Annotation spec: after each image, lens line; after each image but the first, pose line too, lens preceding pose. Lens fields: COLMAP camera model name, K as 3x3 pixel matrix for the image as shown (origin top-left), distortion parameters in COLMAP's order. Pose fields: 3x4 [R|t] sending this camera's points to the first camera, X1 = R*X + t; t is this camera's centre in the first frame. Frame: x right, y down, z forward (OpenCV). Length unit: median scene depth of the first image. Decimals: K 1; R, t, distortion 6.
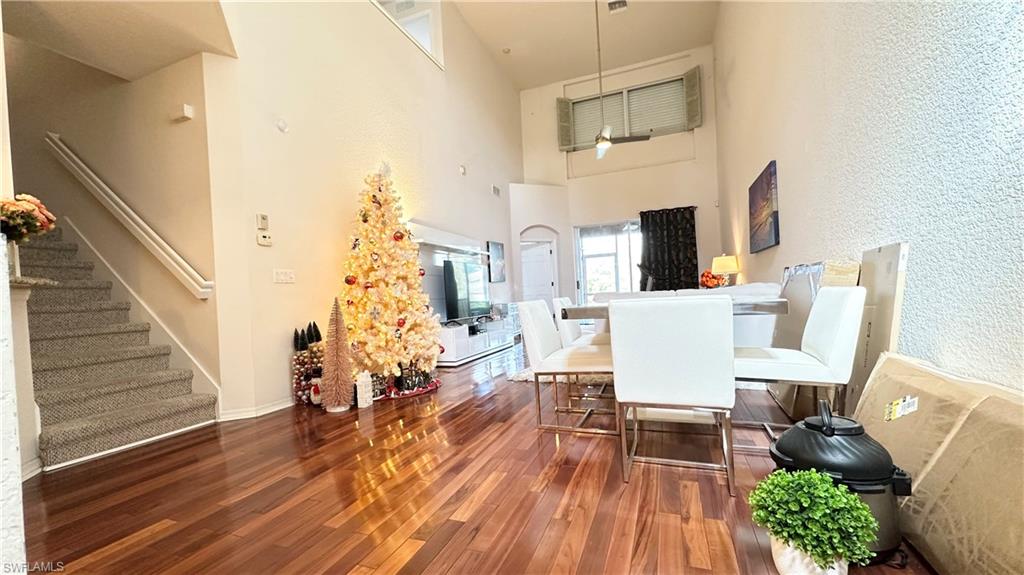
lens RADIAL K [[410.2, 0, 512.0], [0, 410.2, 287.5], [0, 0, 1]] dist [-0.000290, -0.000171]
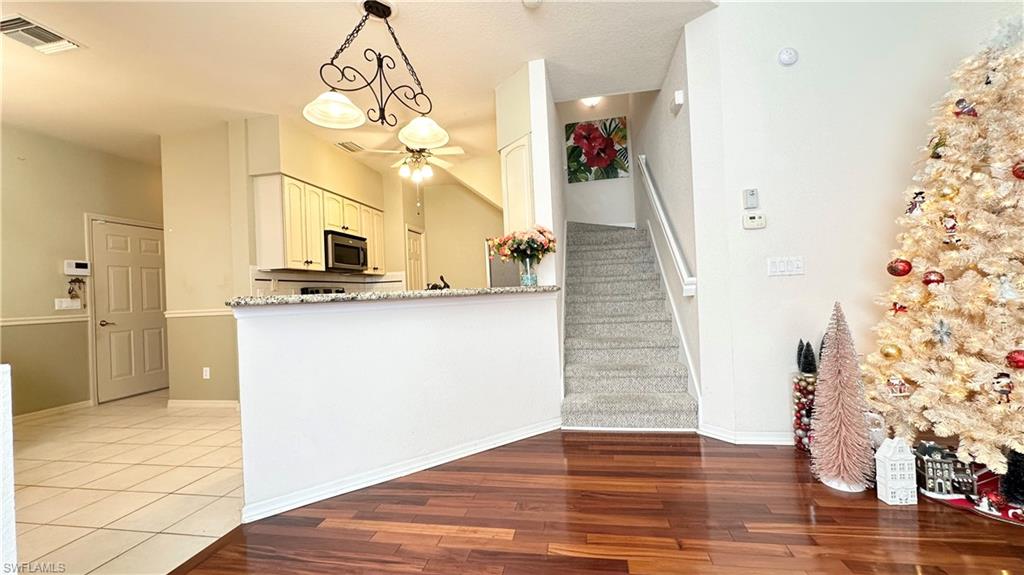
lens RADIAL K [[407.9, 0, 512.0], [0, 407.9, 287.5], [0, 0, 1]] dist [-0.000118, 0.000026]
pose [[0.188299, 0.028599, -0.981695, 0.071559], [0.046977, 0.998169, 0.038090, -0.041381], [0.980988, -0.053290, 0.186611, 0.390024]]
